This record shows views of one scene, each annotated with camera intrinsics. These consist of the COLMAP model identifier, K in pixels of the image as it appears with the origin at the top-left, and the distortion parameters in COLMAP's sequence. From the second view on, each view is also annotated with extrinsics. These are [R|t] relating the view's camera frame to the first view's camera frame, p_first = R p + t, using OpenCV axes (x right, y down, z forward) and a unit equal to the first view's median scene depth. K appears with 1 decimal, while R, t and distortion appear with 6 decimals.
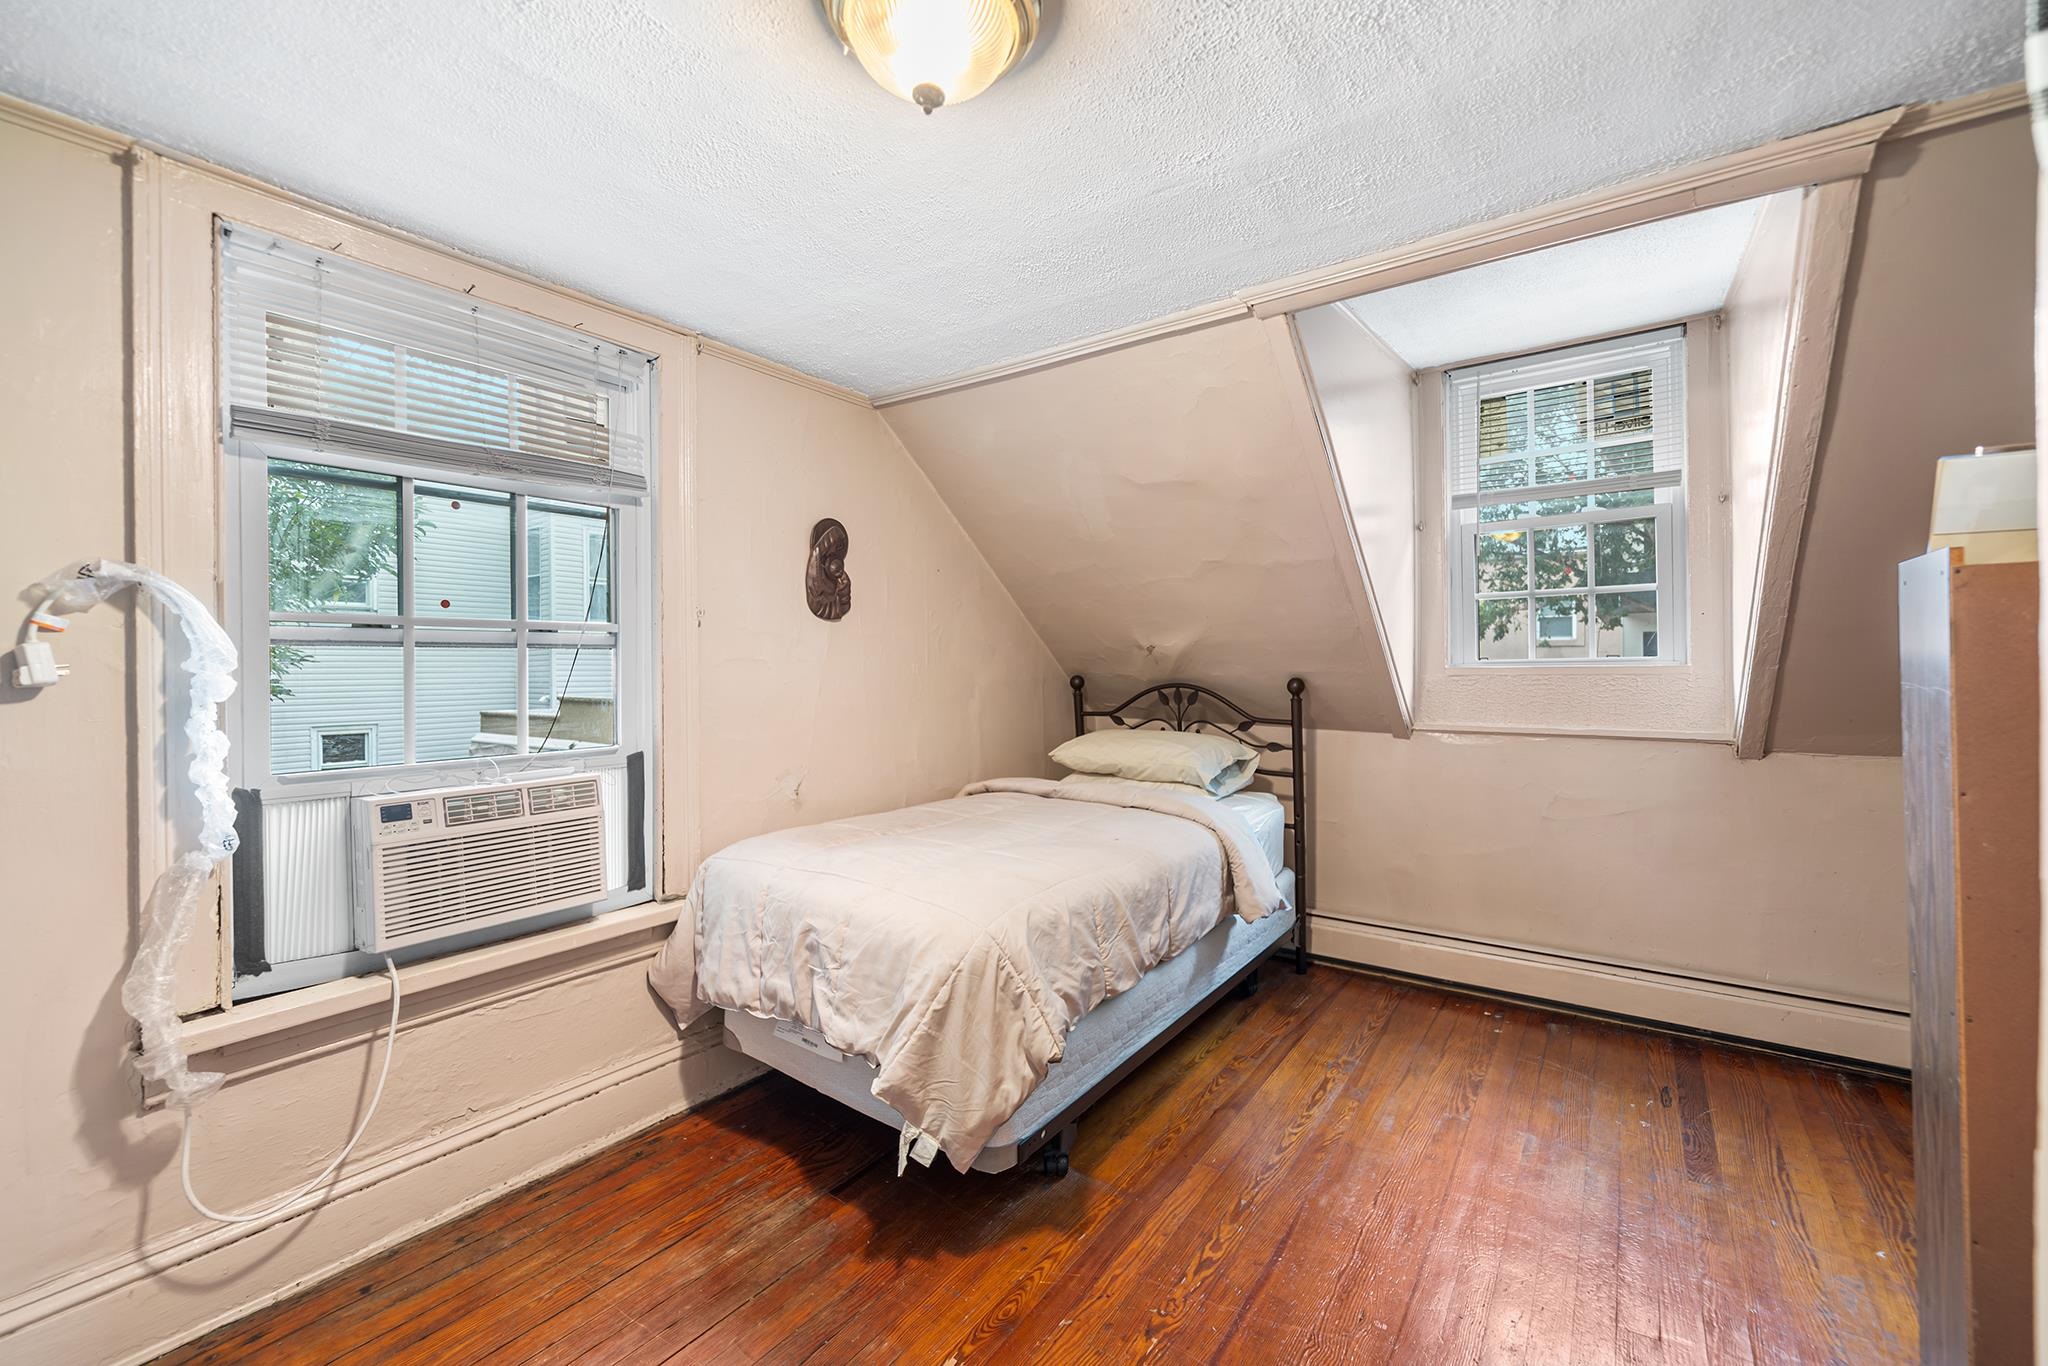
lens RADIAL K [[823.8, 0, 1030.7], [0, 823.8, 673.5], [0, 0, 1]] dist [-0.000008, 0.000165]
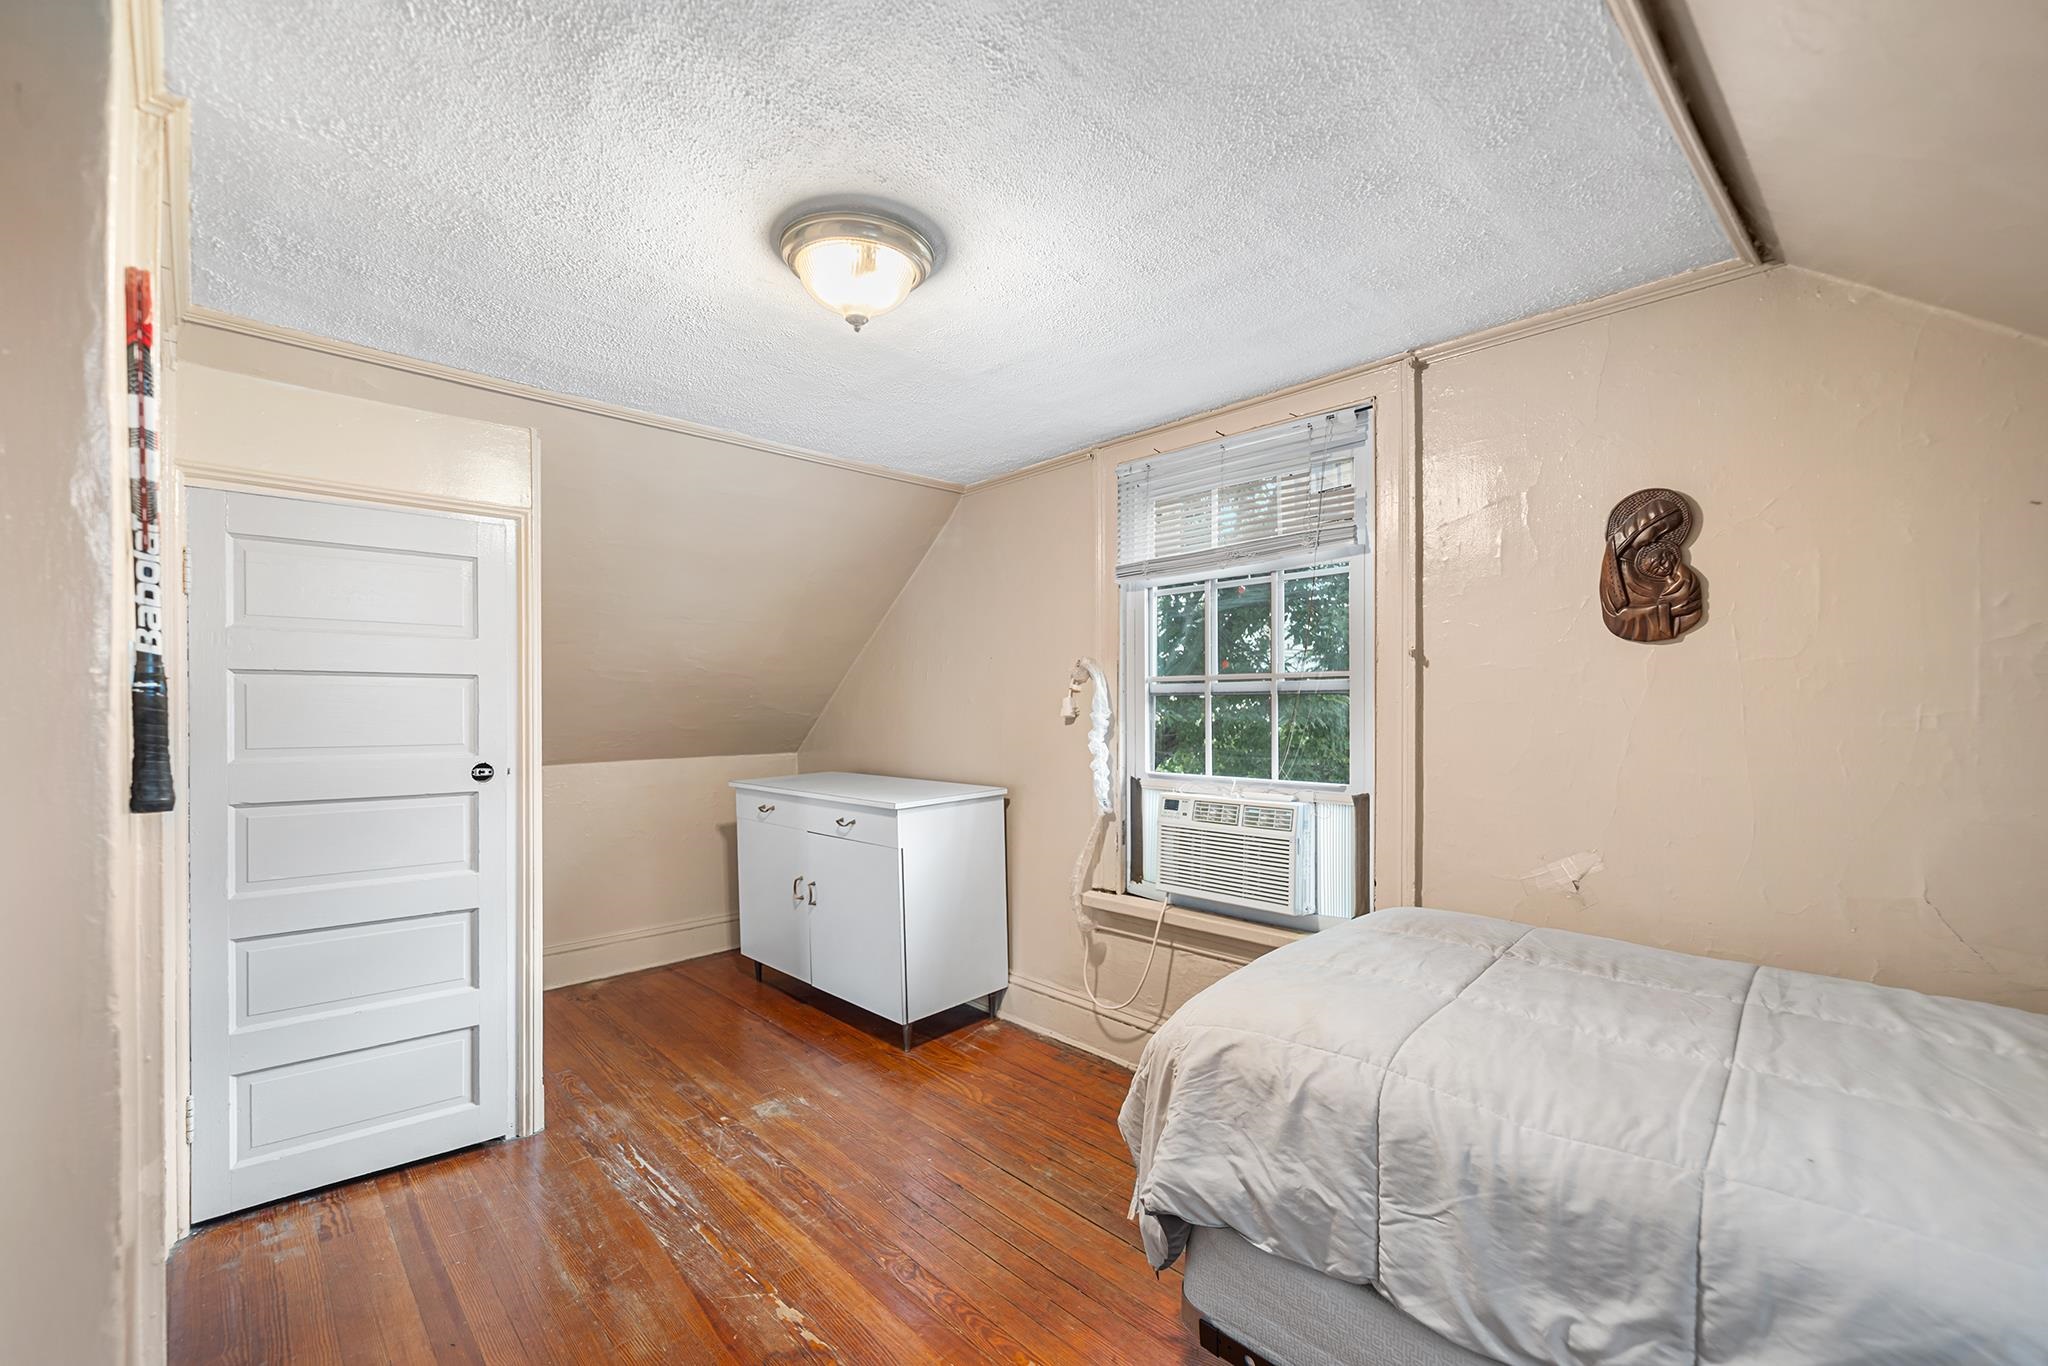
lens RADIAL K [[848.7, 0, 1006.9], [0, 848.7, 687.6], [0, 0, 1]] dist [-0.000636, -0.000020]
pose [[-0.182141, -0.010338, -0.983218, 0.654258], [0.001651, 0.999940, -0.010820, -0.025599], [0.983271, -0.003594, -0.182114, 0.756347]]
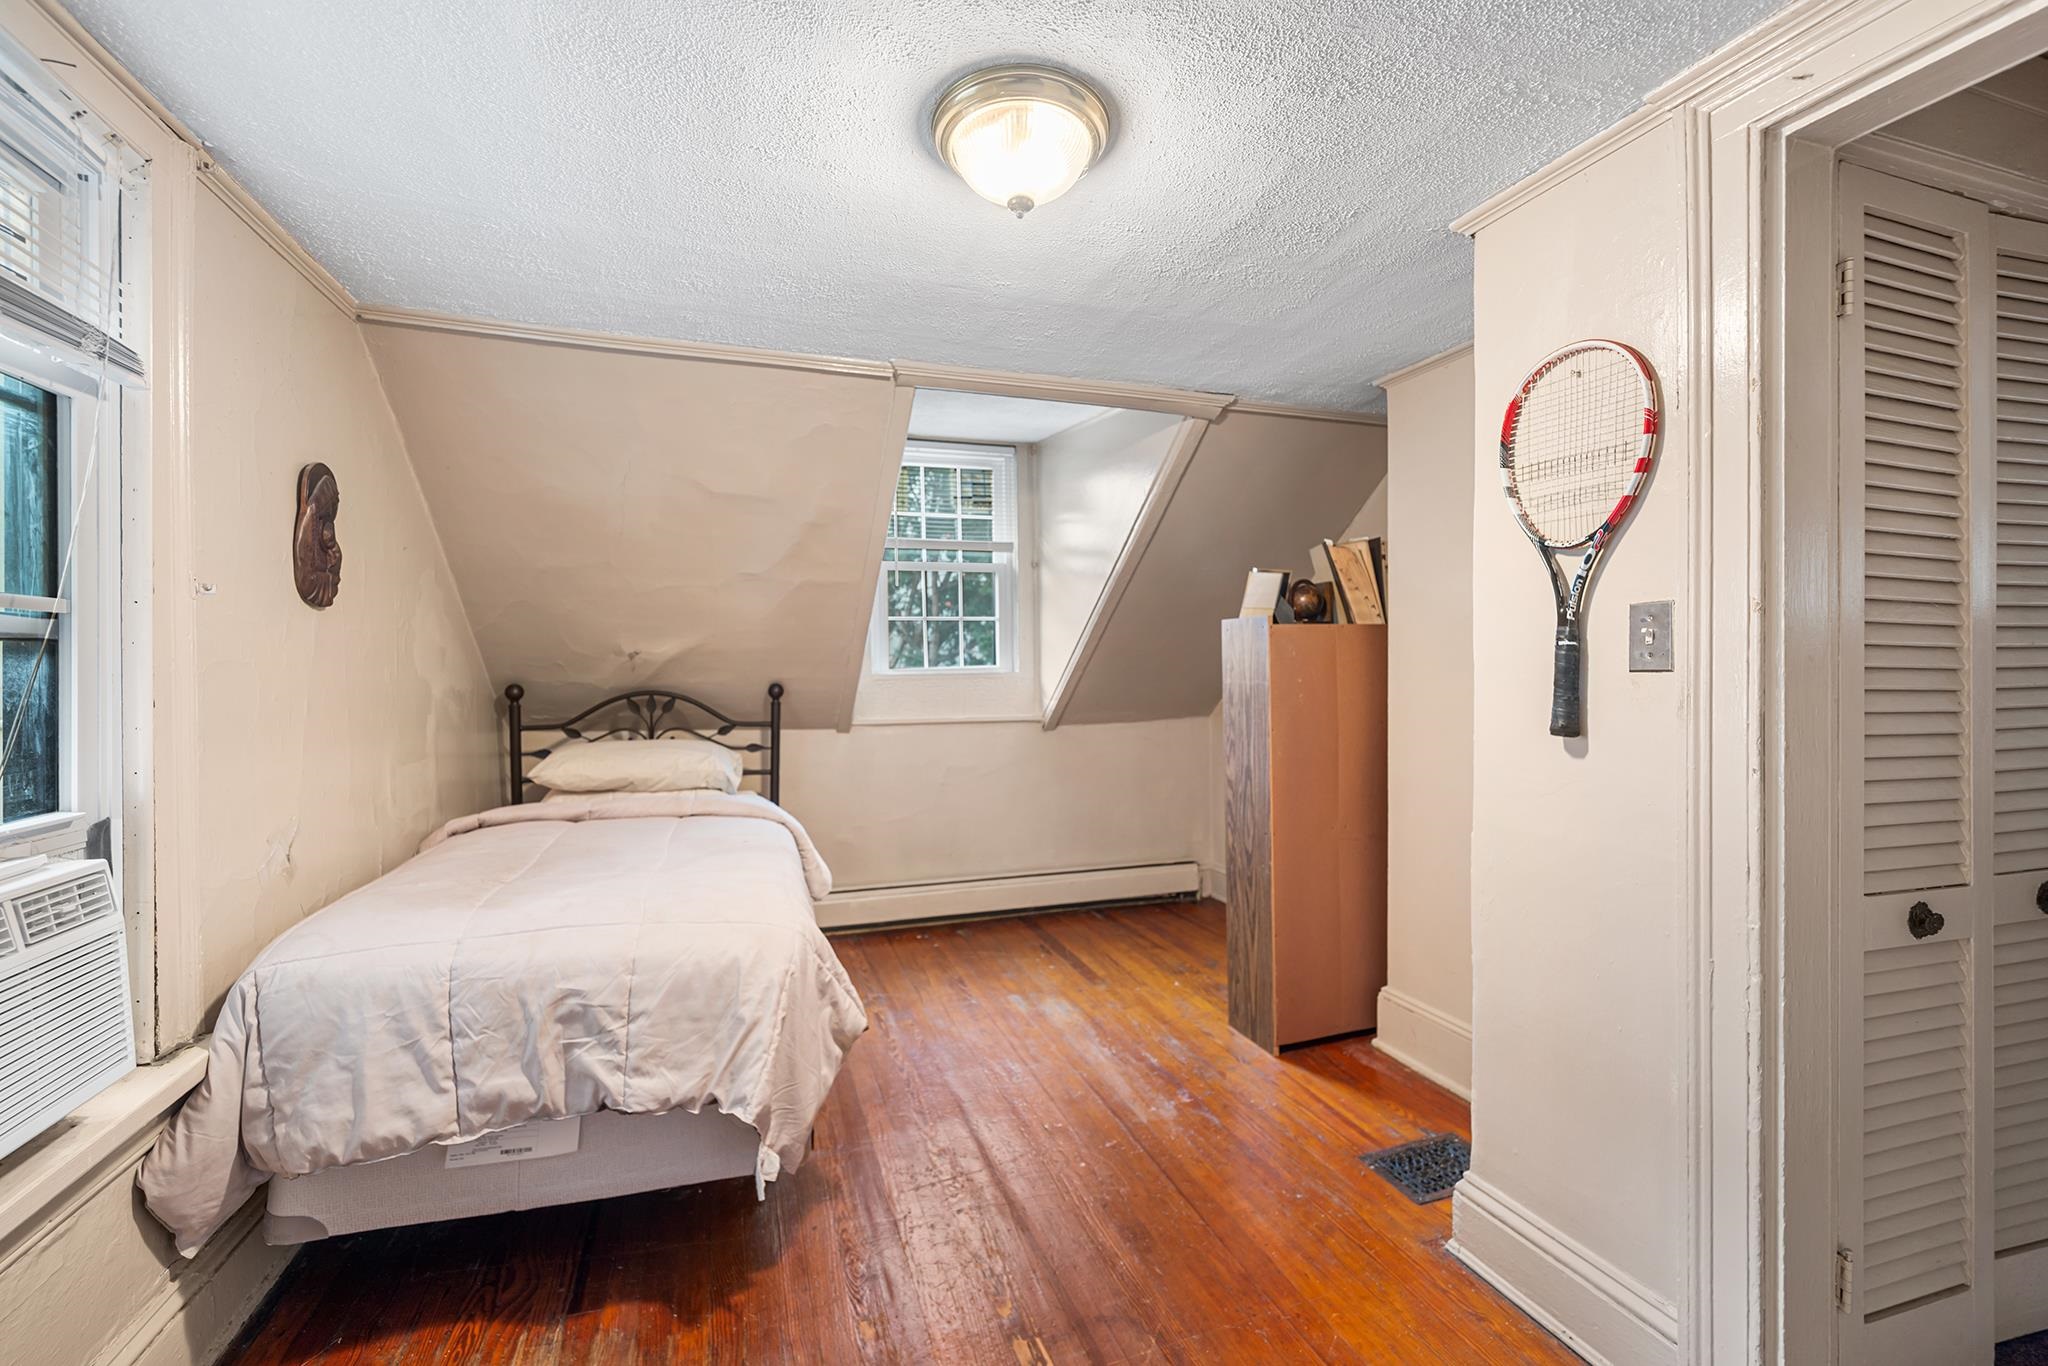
lens RADIAL K [[831.3, 0, 977.1], [0, 831.3, 683.6], [0, 0, 1]] dist [-0.000154, 0.000155]
pose [[0.610227, -0.010828, 0.792152, -0.564171], [0.009470, 0.999935, 0.006373, 0.001273], [-0.792170, 0.003612, 0.610290, 0.149667]]
